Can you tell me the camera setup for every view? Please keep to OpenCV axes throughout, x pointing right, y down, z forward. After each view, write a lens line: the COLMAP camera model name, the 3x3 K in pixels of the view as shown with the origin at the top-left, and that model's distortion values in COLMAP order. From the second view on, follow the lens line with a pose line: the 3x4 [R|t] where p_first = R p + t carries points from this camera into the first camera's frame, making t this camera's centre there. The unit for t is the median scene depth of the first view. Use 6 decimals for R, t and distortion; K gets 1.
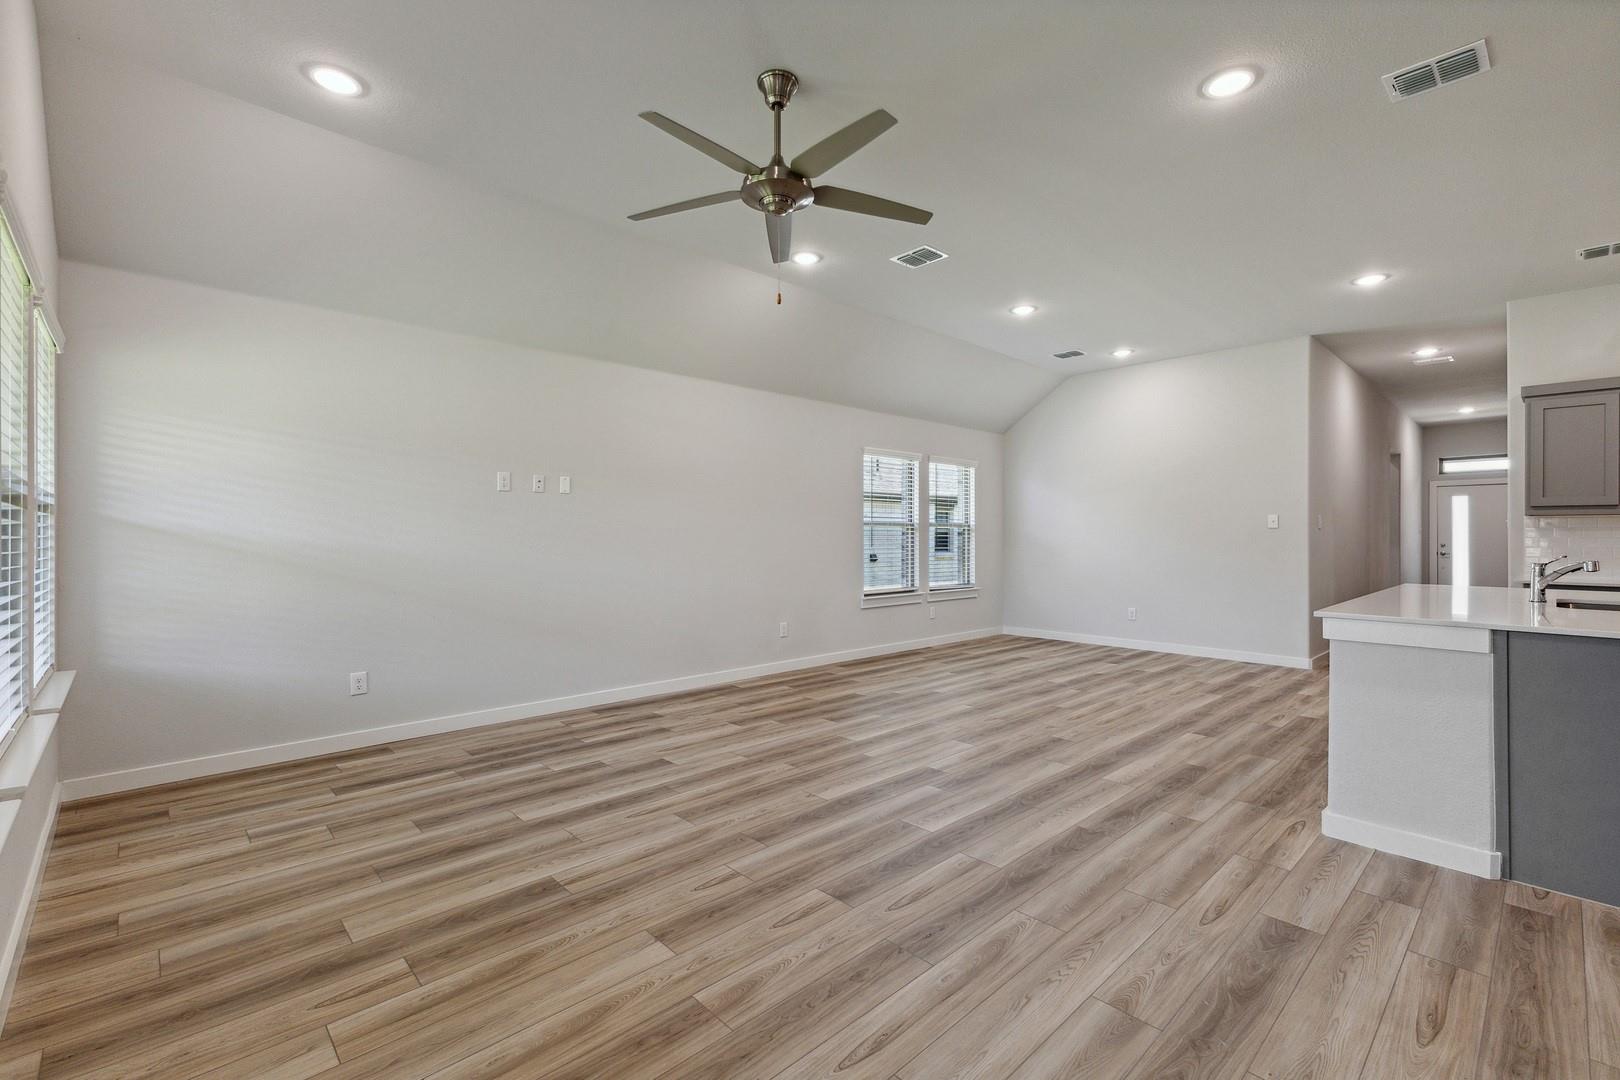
lens RADIAL K [[699.9, 0, 813.6], [0, 699.9, 535.4], [0, 0, 1]] dist [0.003420, 0.000363]
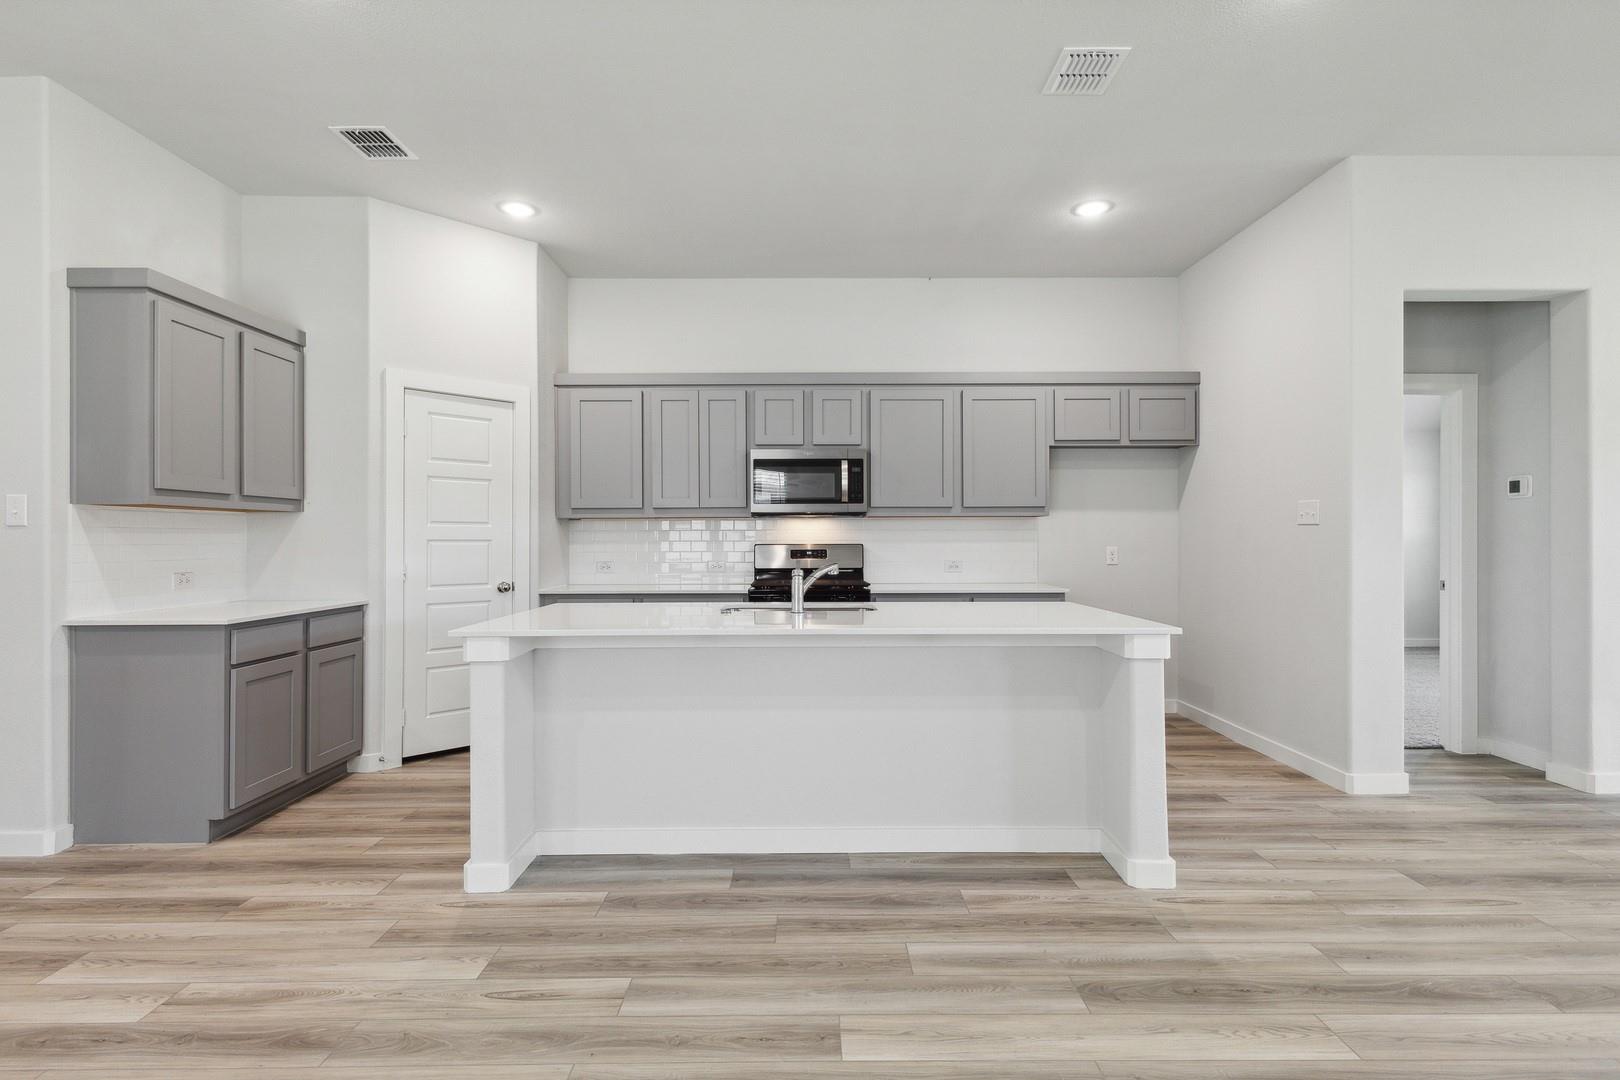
lens RADIAL K [[796.0, 0, 814.0], [0, 796.0, 539.6], [0, 0, 1]] dist [0.005801, -0.002741]
pose [[-0.727809, -0.005598, 0.685757, 0.338121], [-0.002463, 0.999982, 0.005549, -0.000413], [-0.685776, 0.002349, -0.727809, 1.757600]]
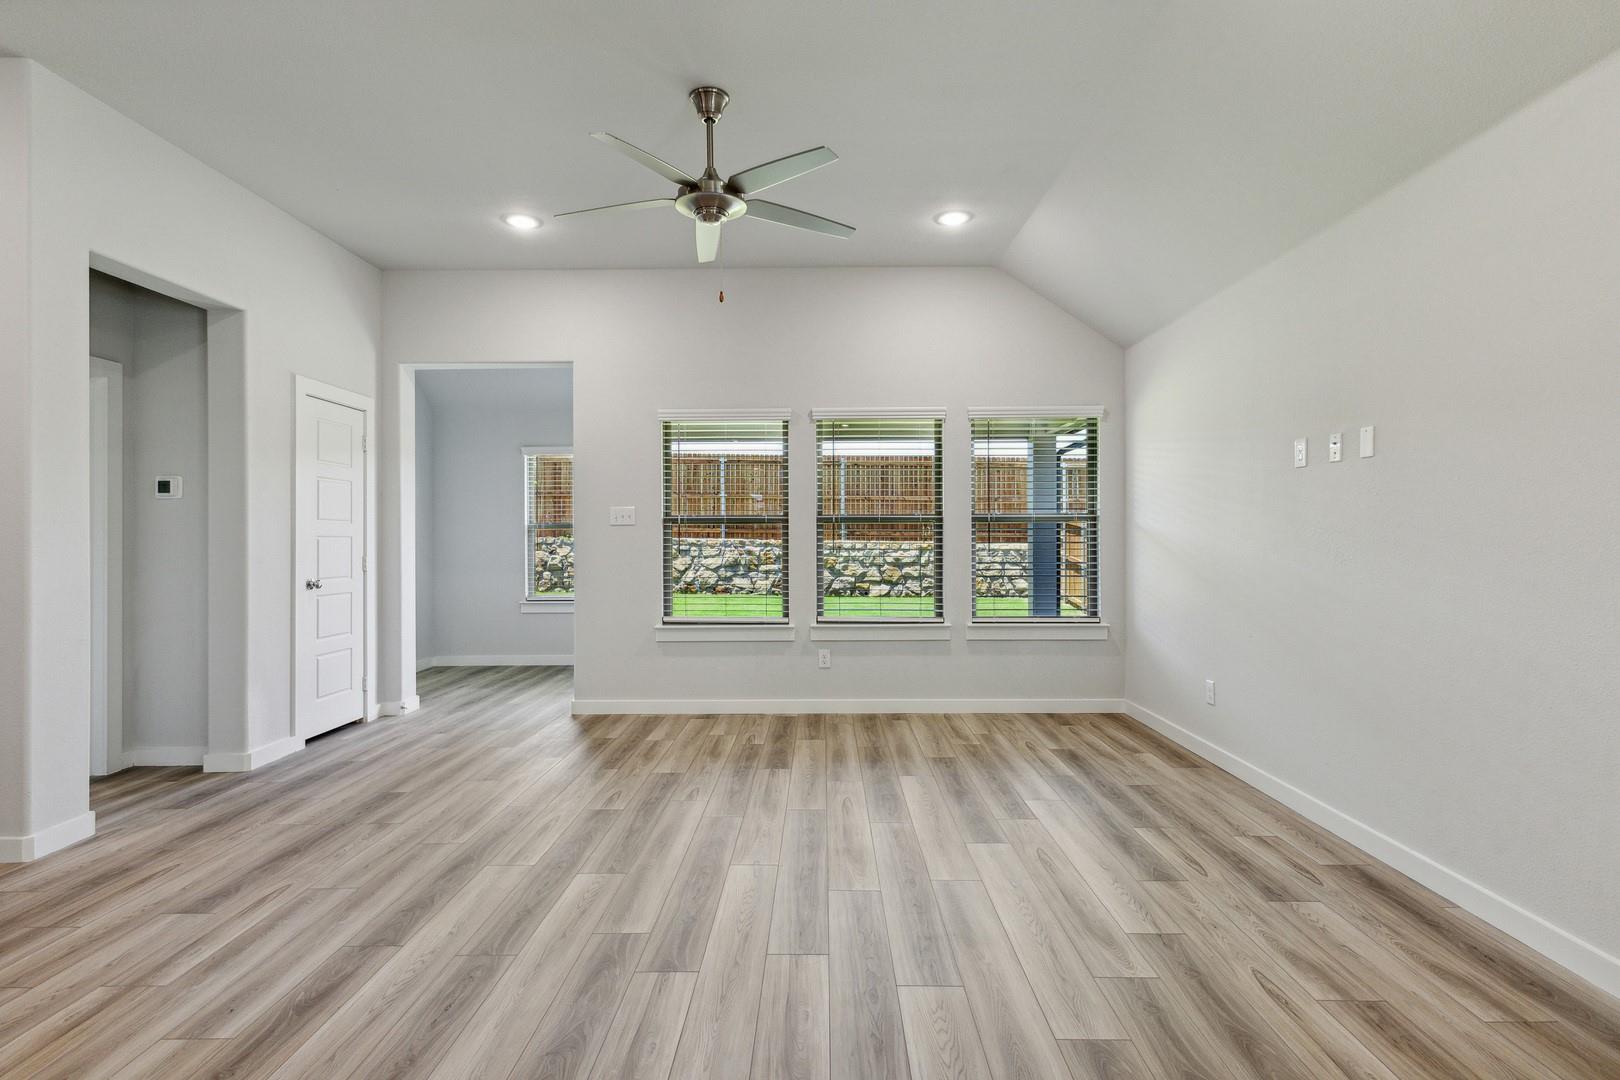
lens RADIAL K [[796.0, 0, 817.0], [0, 796.0, 538.6], [0, 0, 1]] dist [0.005801, -0.002741]
pose [[-0.695291, 0.003348, -0.718720, 0.593835], [0.002959, 0.999994, 0.001796, 0.002211], [0.718722, -0.000878, -0.695297, 1.674331]]
